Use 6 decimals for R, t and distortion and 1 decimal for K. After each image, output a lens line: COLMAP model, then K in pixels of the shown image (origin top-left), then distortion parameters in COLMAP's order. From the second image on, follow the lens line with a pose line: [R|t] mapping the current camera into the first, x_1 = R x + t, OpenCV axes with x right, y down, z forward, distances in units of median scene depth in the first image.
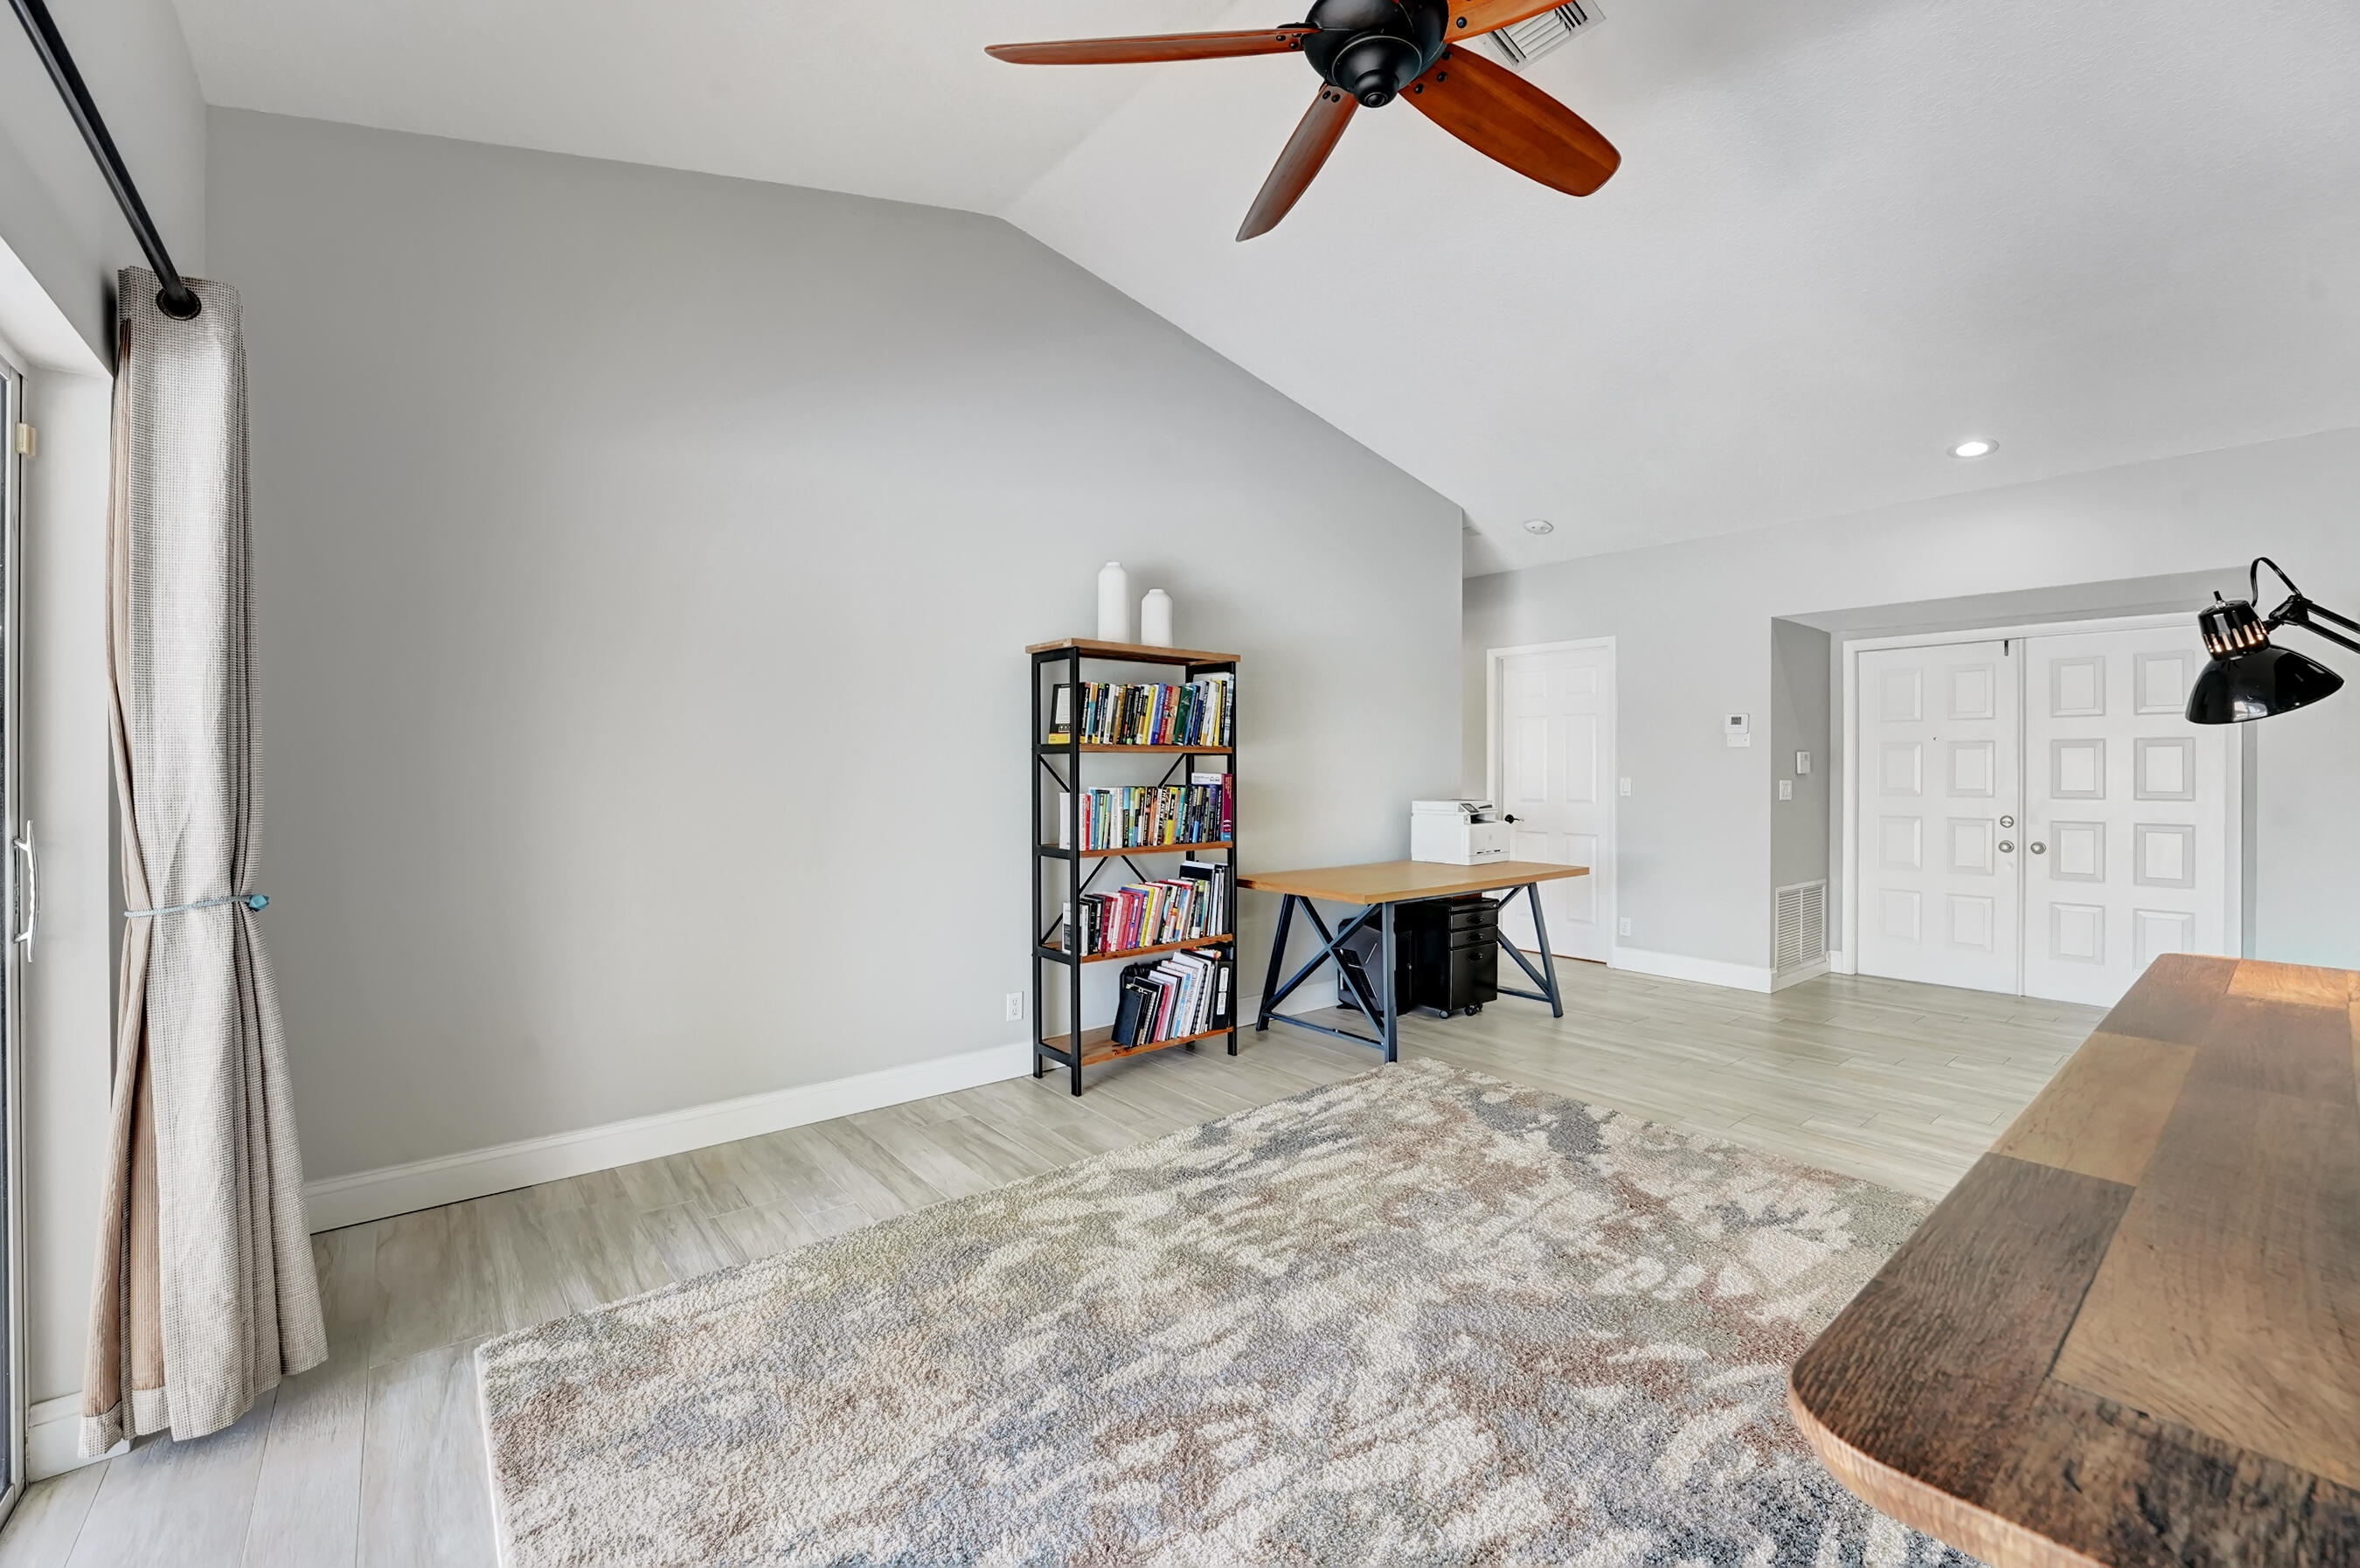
lens RADIAL K [[968.3, 0, 1158.0], [0, 968.3, 781.5], [0, 0, 1]] dist [-0.011197, -0.000241]
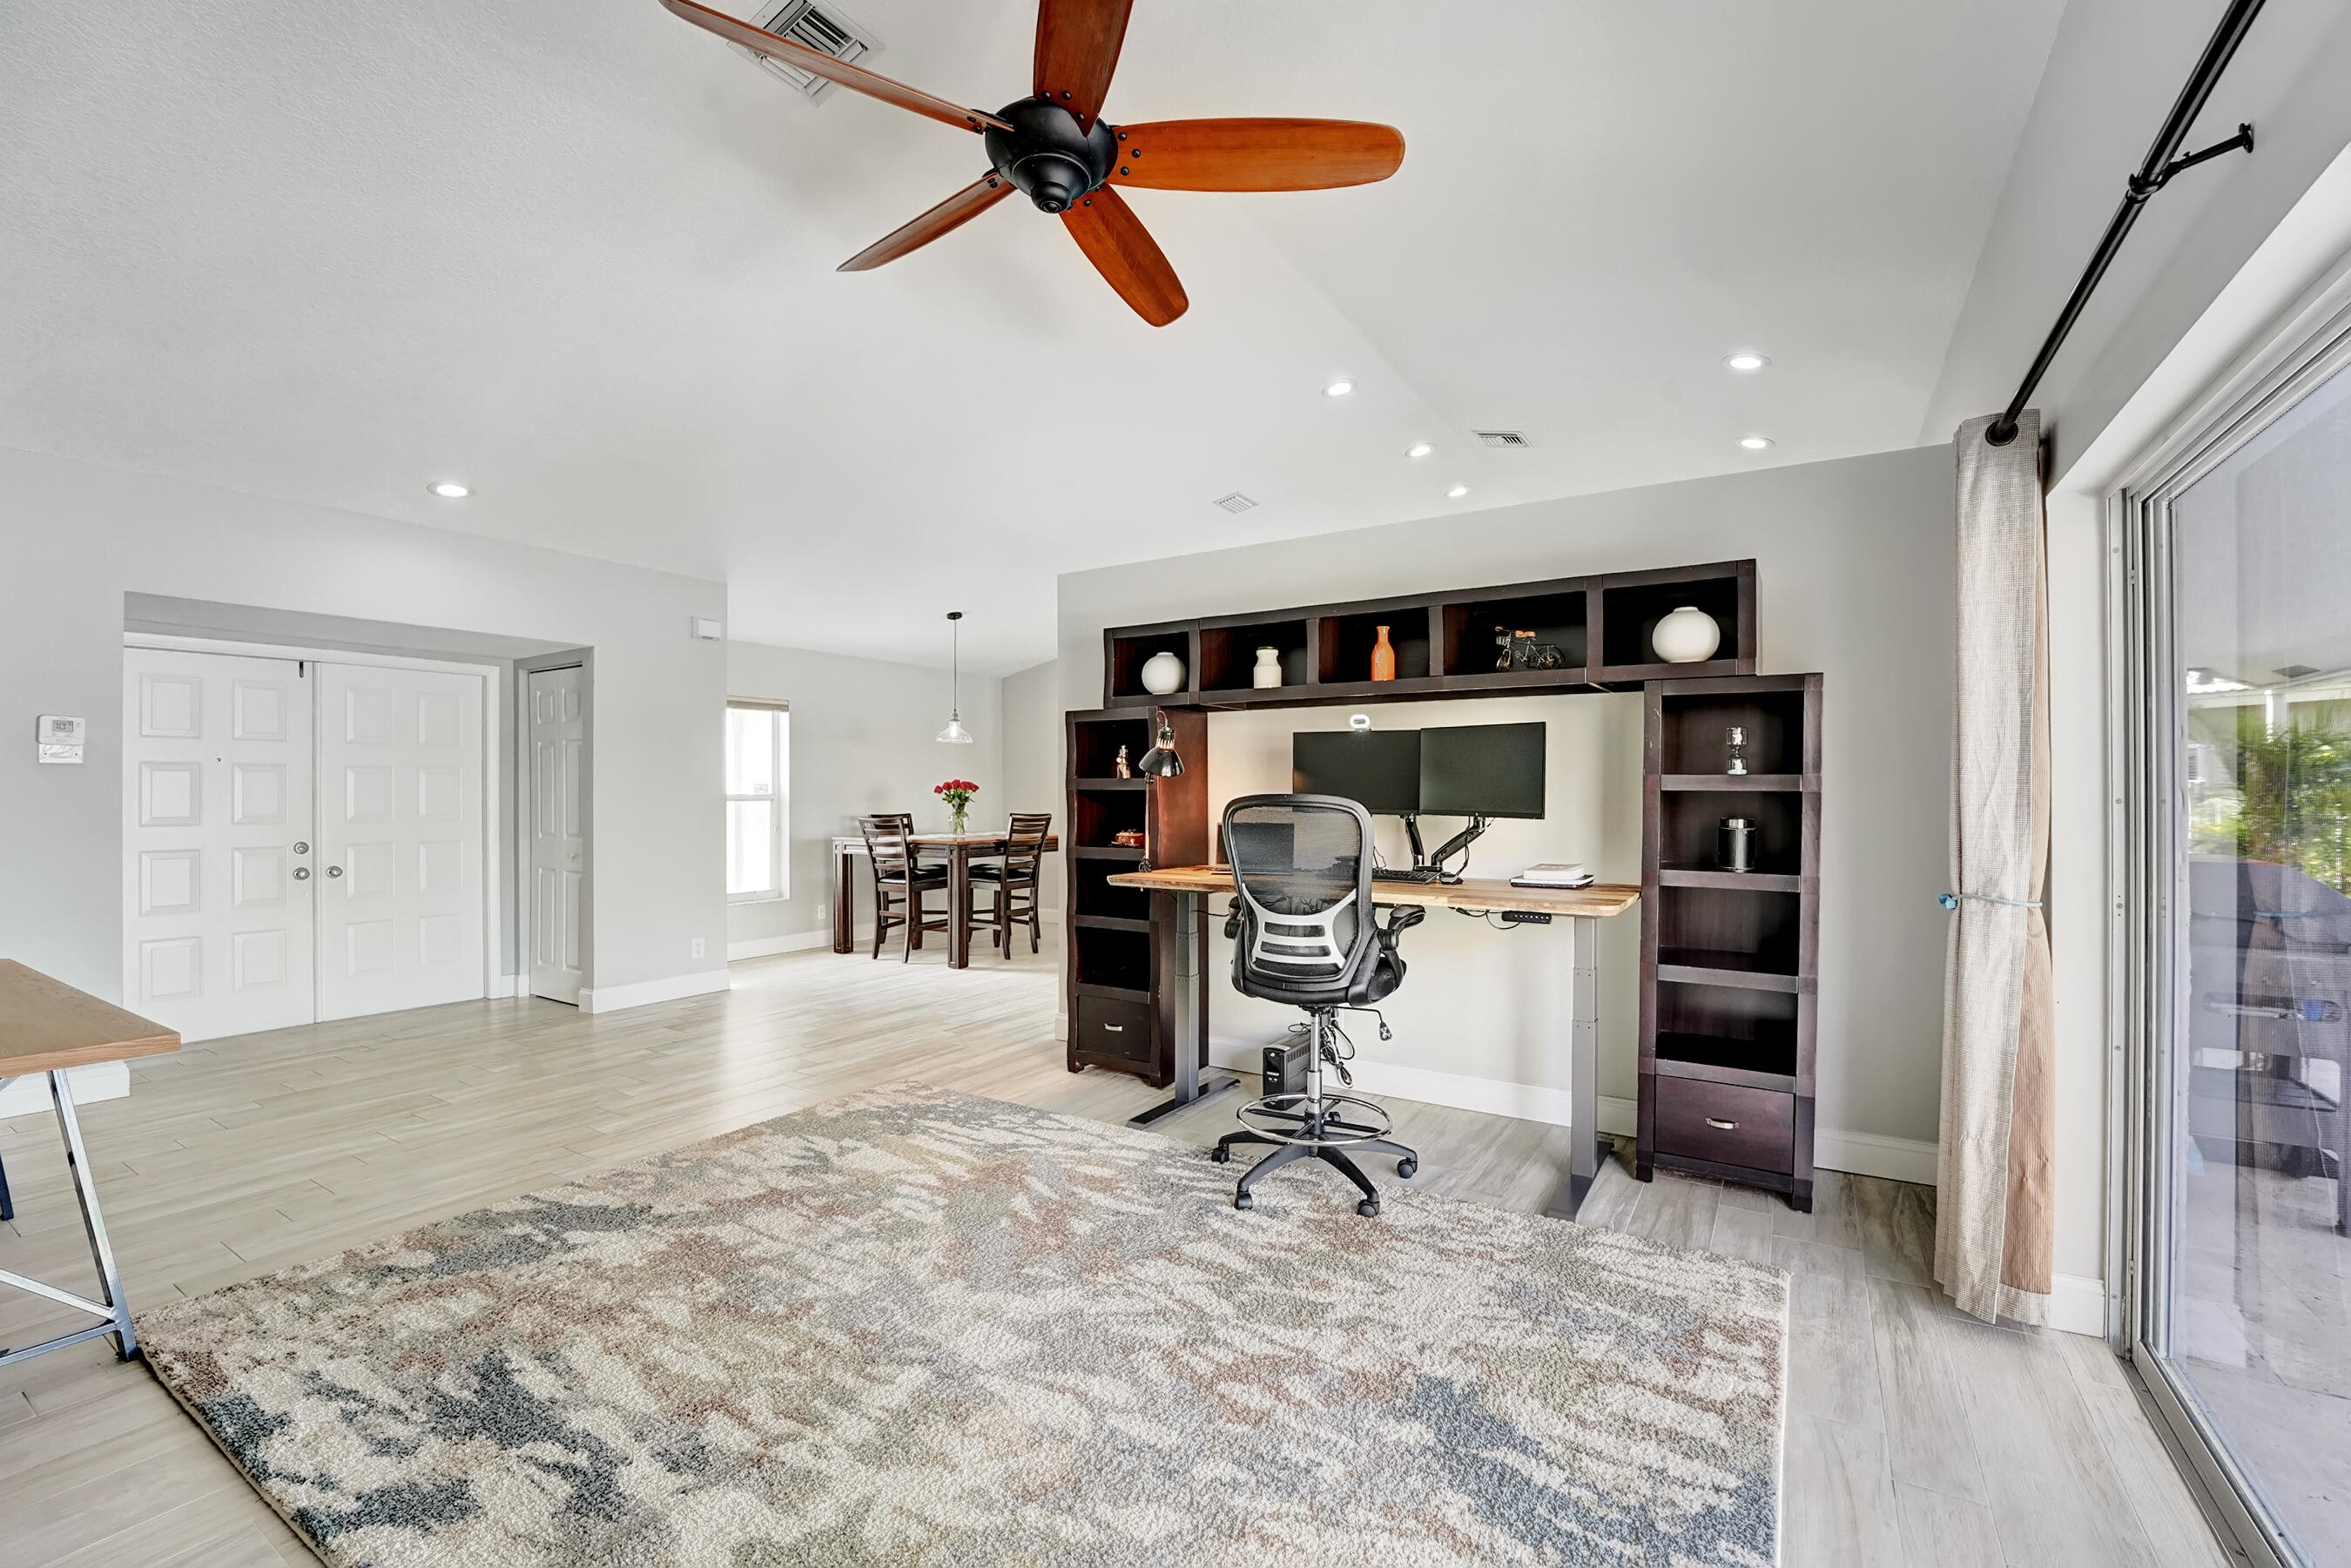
lens RADIAL K [[967.7, 0, 1217.8], [0, 967.7, 801.7], [0, 0, 1]] dist [-0.007112, -0.000336]
pose [[-0.354948, -0.005176, 0.934872, -0.637961], [0.008280, 0.999928, 0.008680, -0.010771], [-0.934849, 0.010821, -0.354880, 0.859179]]
